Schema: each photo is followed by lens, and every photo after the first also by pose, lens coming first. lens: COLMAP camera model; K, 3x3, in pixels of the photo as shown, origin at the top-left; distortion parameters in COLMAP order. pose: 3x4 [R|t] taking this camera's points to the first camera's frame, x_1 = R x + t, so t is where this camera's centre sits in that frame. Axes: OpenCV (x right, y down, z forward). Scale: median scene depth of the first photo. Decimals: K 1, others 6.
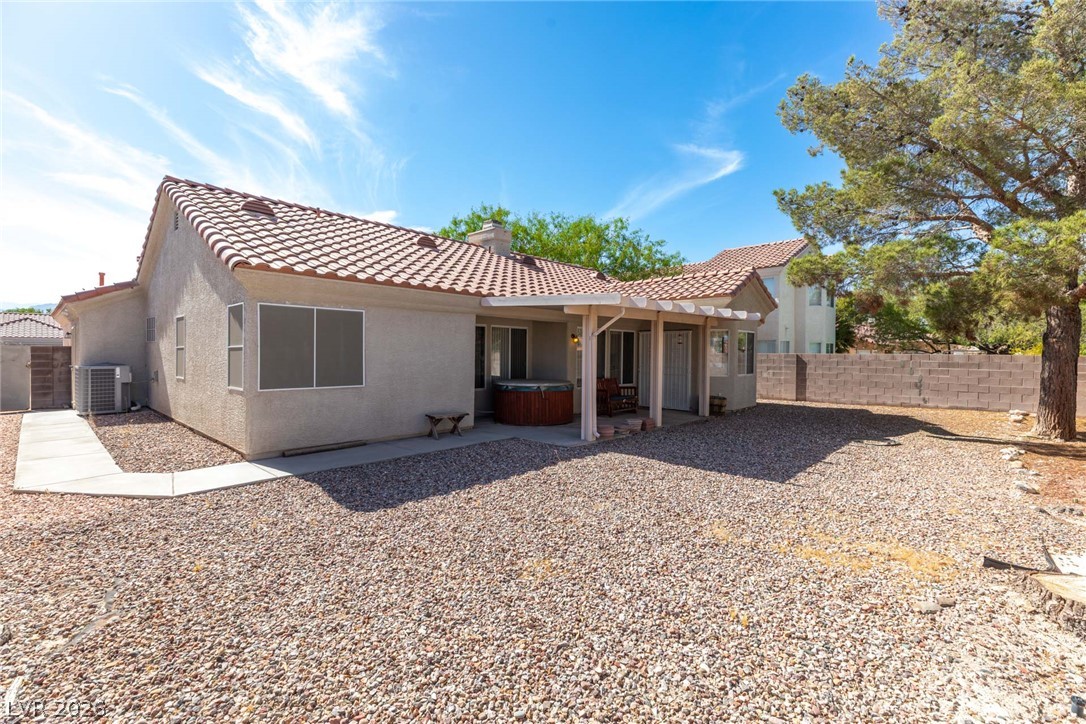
lens RADIAL K [[485.0, 0, 537.8], [0, 485.0, 354.5], [0, 0, 1]] dist [-0.004083, 0.000529]
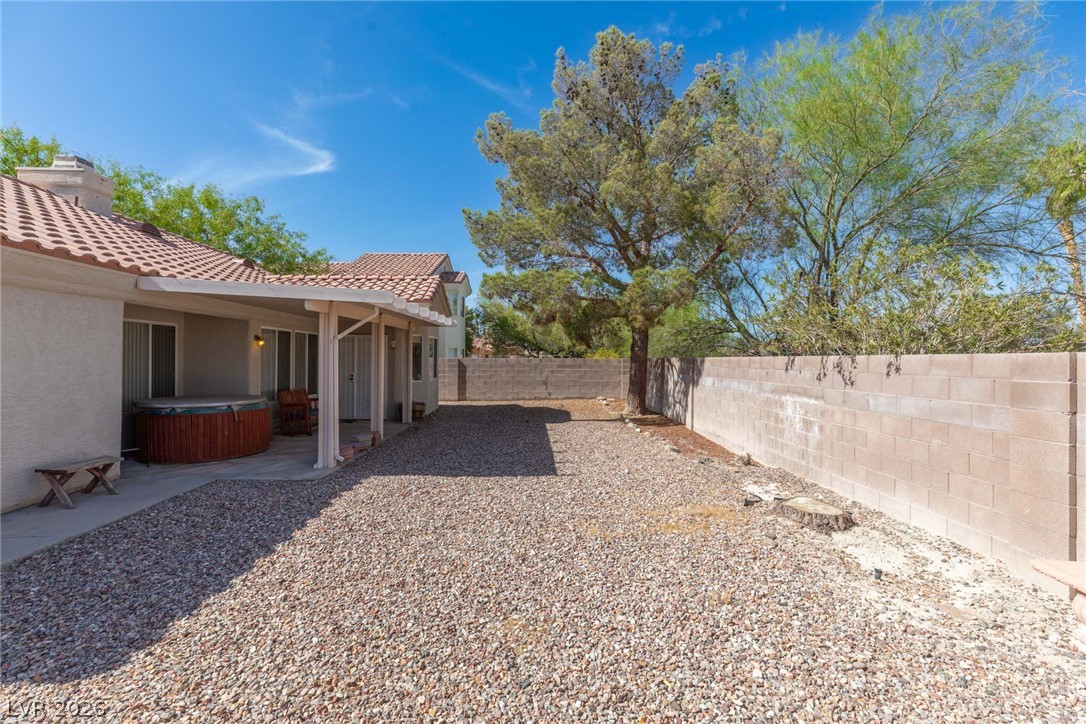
lens RADIAL K [[485.0, 0, 539.0], [0, 485.0, 365.8], [0, 0, 1]] dist [-0.004083, 0.000529]
pose [[0.699708, -0.017011, 0.714226, -0.192713], [0.005510, 0.999815, 0.018415, -0.005869], [-0.714407, -0.008950, 0.699673, 0.148010]]
